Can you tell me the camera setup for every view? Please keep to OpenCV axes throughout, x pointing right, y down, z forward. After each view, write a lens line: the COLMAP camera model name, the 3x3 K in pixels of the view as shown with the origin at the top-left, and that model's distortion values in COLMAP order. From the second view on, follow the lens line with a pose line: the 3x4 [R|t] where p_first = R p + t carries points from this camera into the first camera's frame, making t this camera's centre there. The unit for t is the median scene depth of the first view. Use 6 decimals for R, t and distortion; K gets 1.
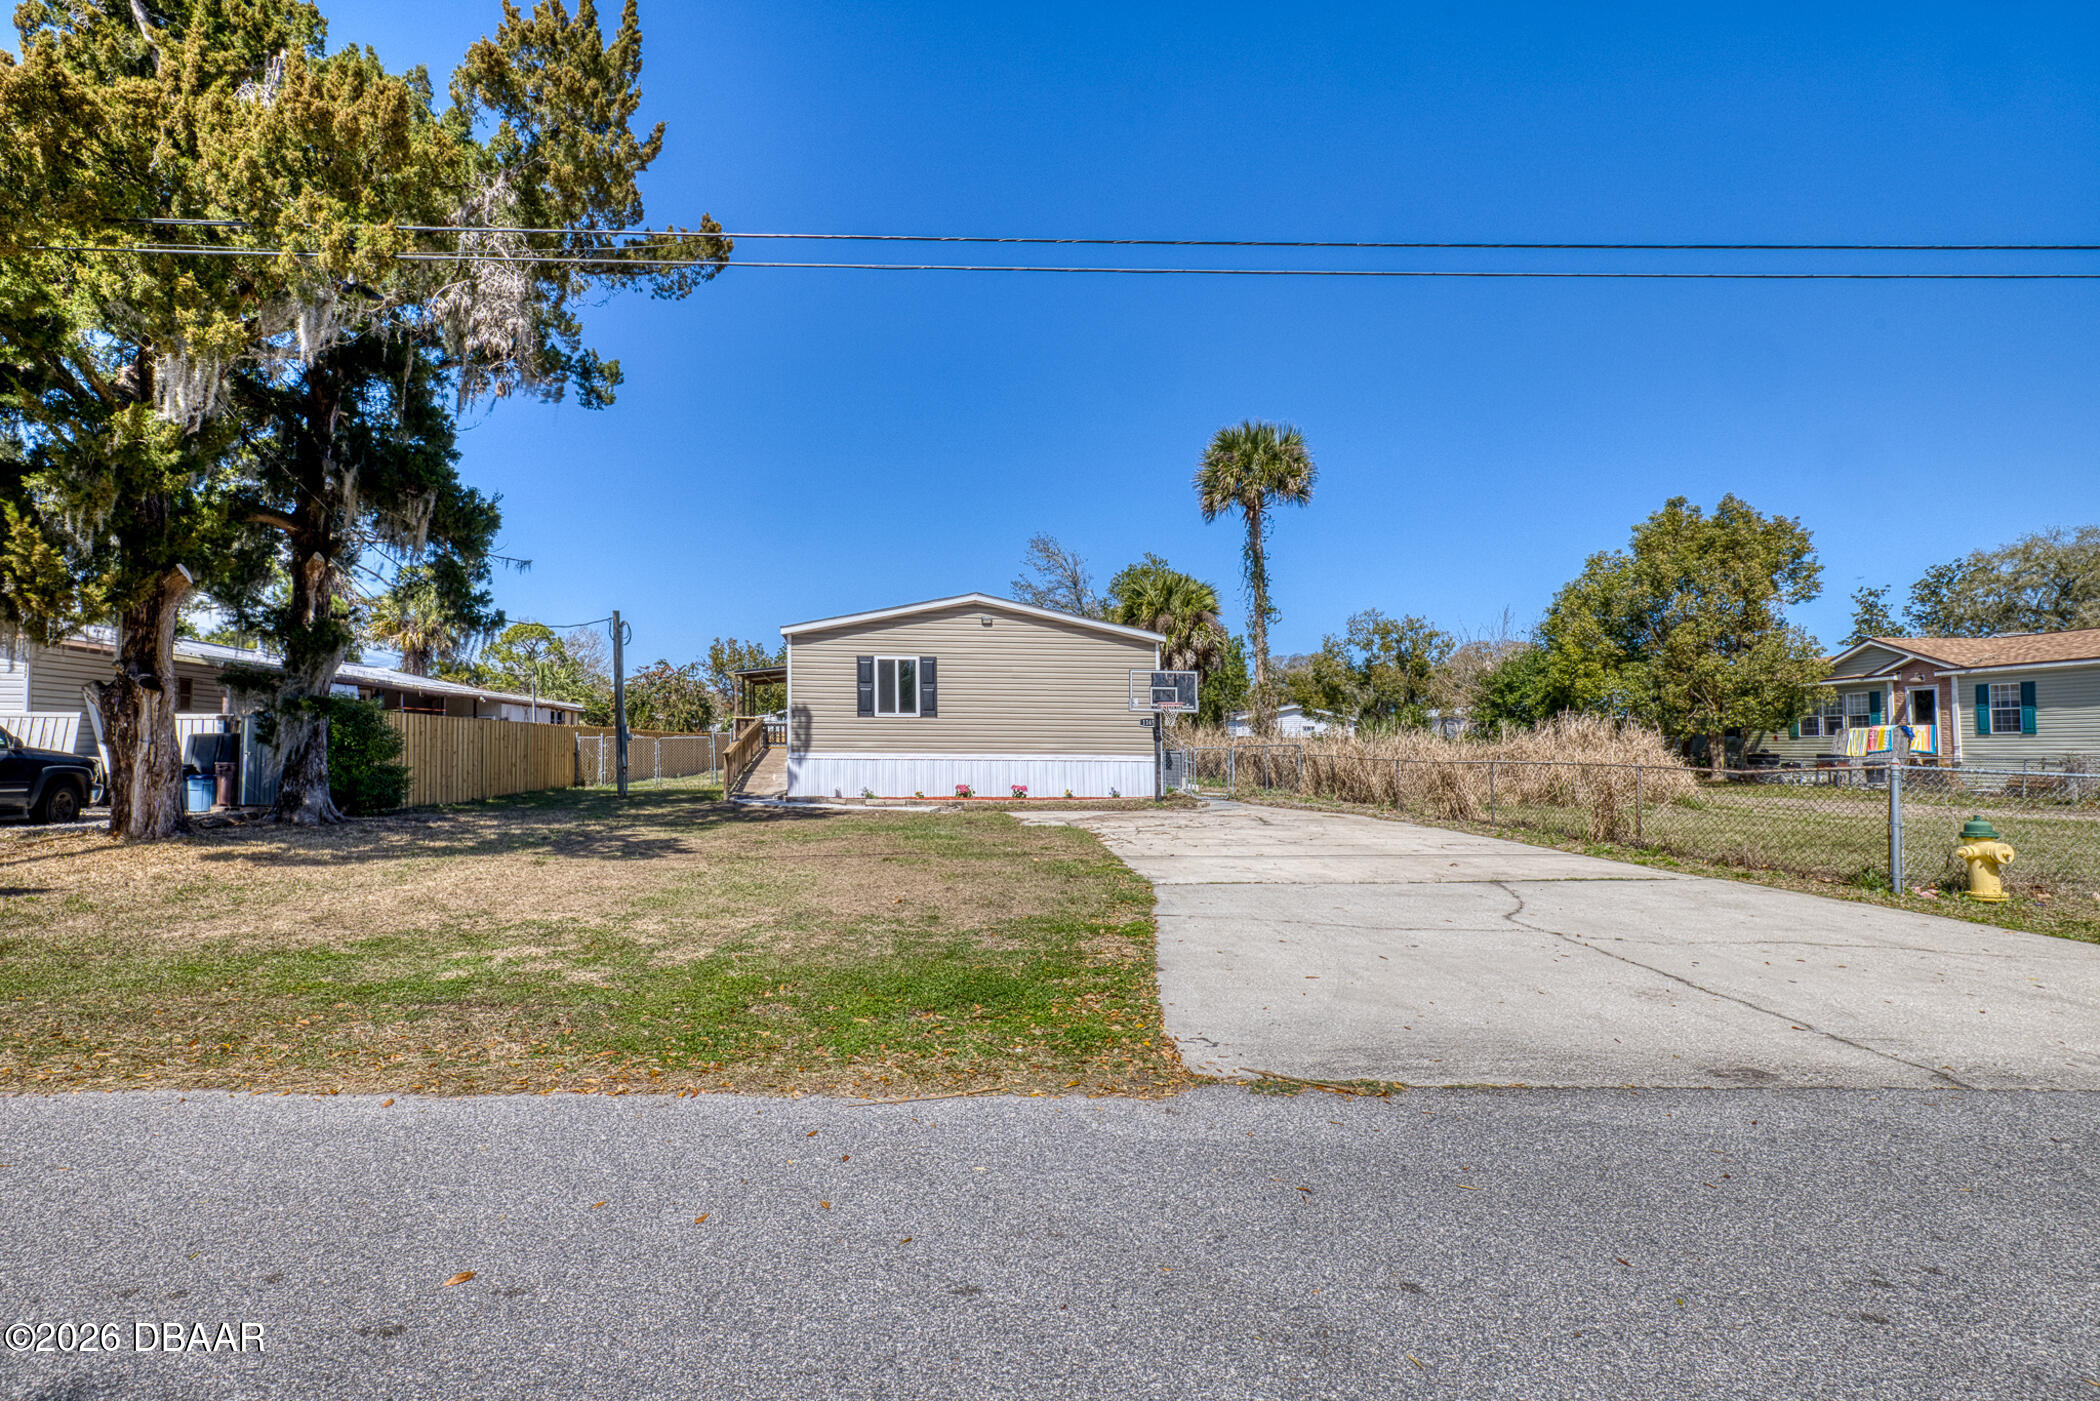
lens RADIAL K [[926.2, 0, 1041.7], [0, 926.2, 747.5], [0, 0, 1]] dist [0.001991, 0.000361]
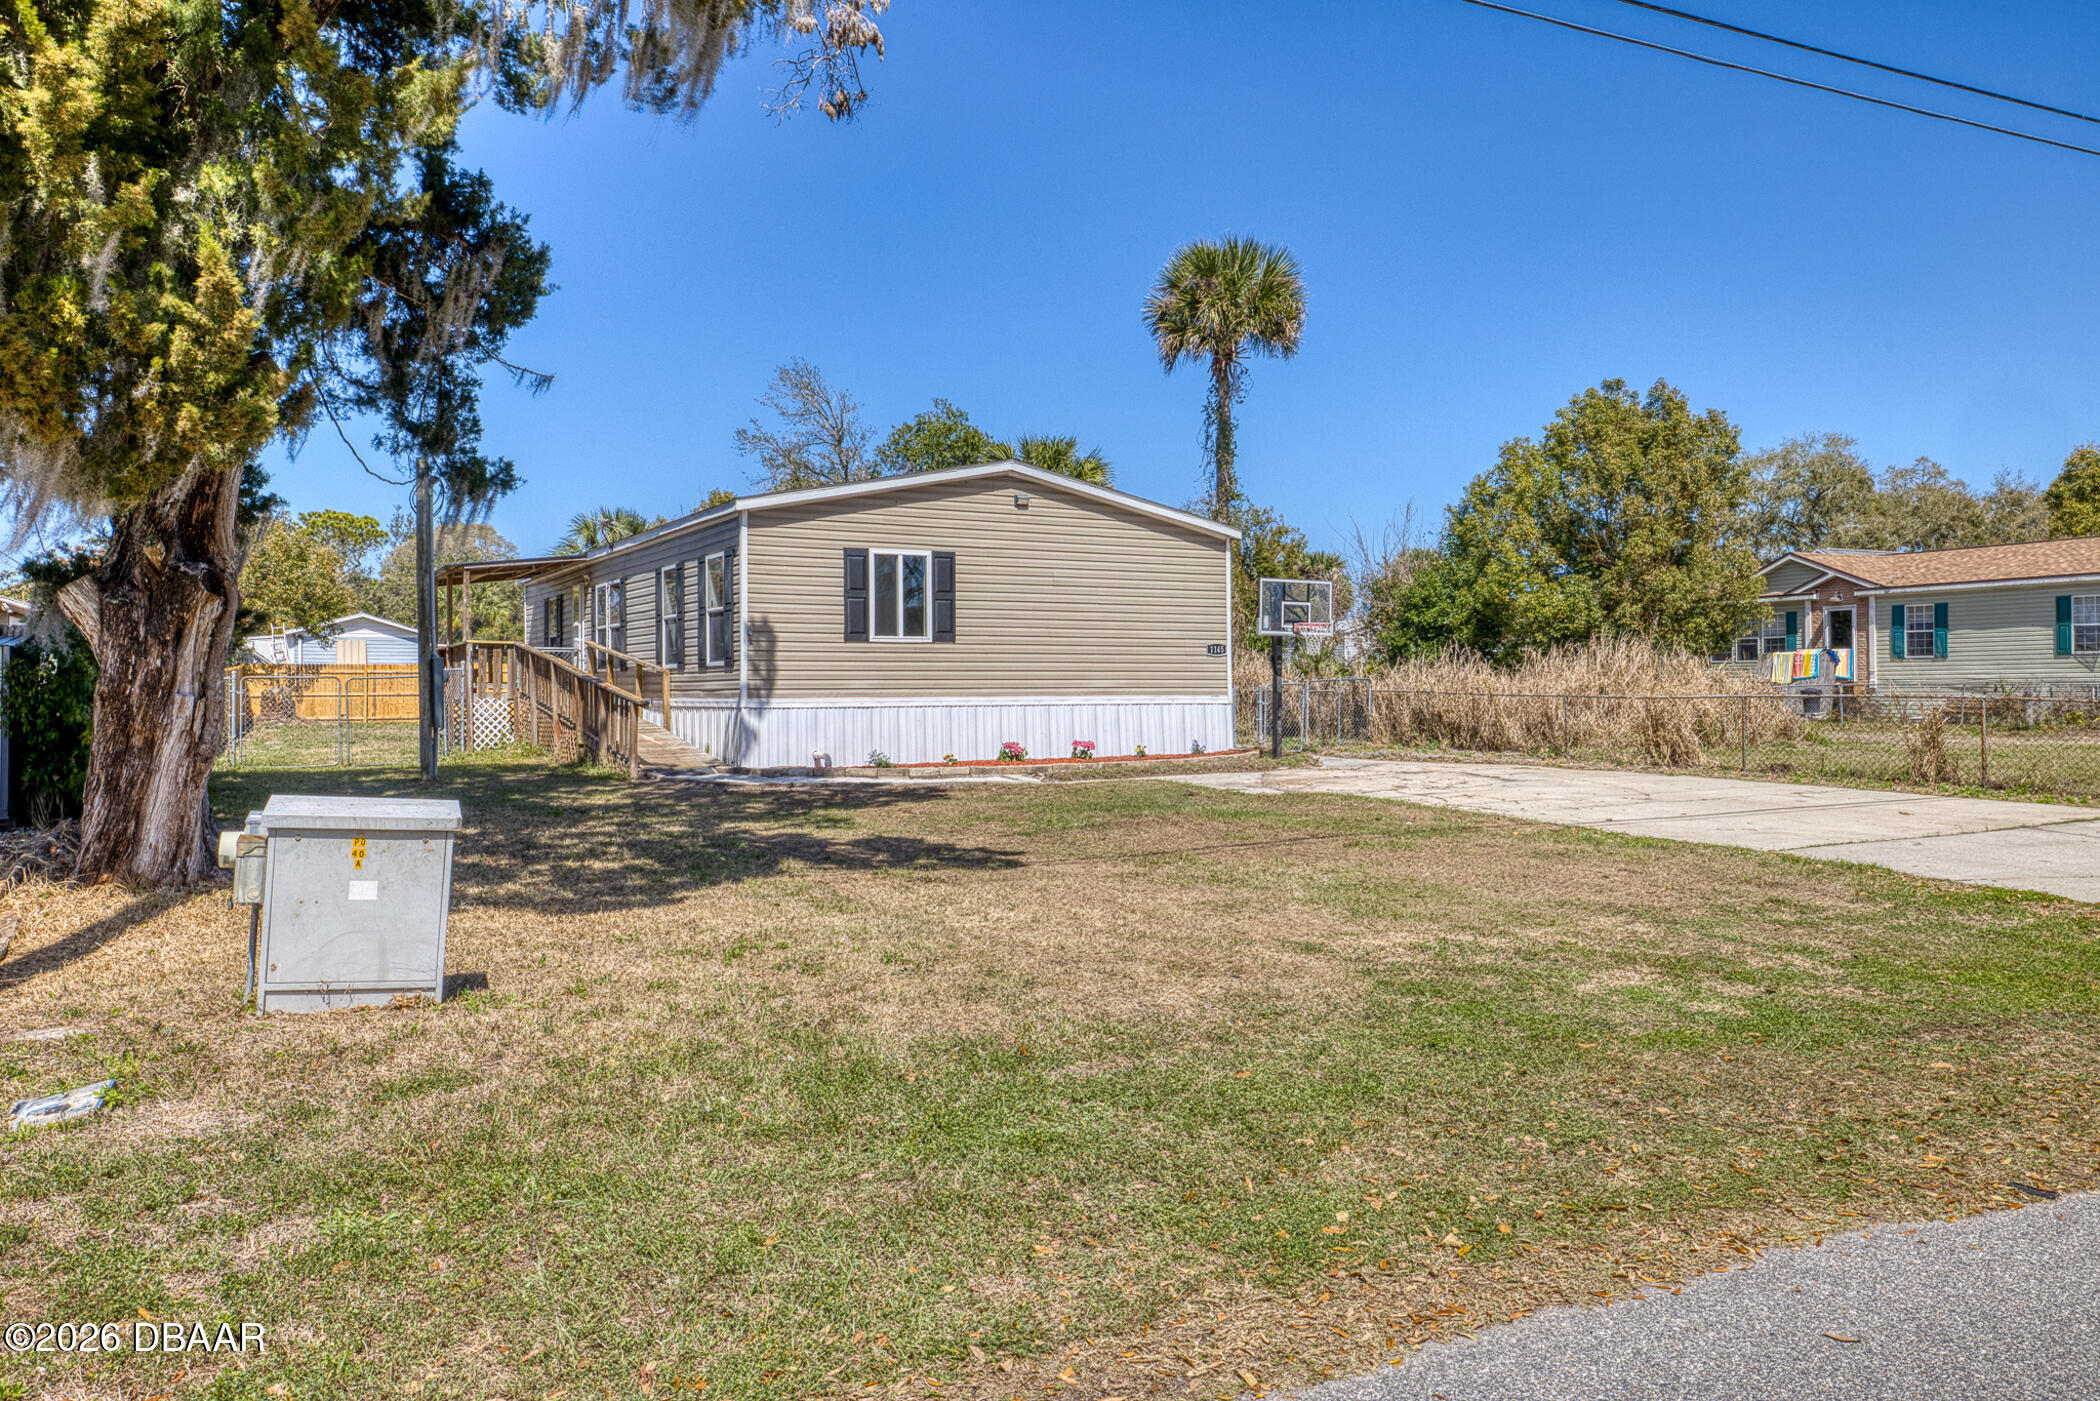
lens RADIAL K [[1364.8, 0, 1050.1], [0, 1364.8, 705.9], [0, 0, 1]] dist [0.029033, 0.000539]
pose [[0.924111, -0.018000, 0.381700, -0.316706], [0.011124, 0.999734, 0.020214, -0.004243], [-0.381962, -0.014434, 0.924065, 0.042735]]
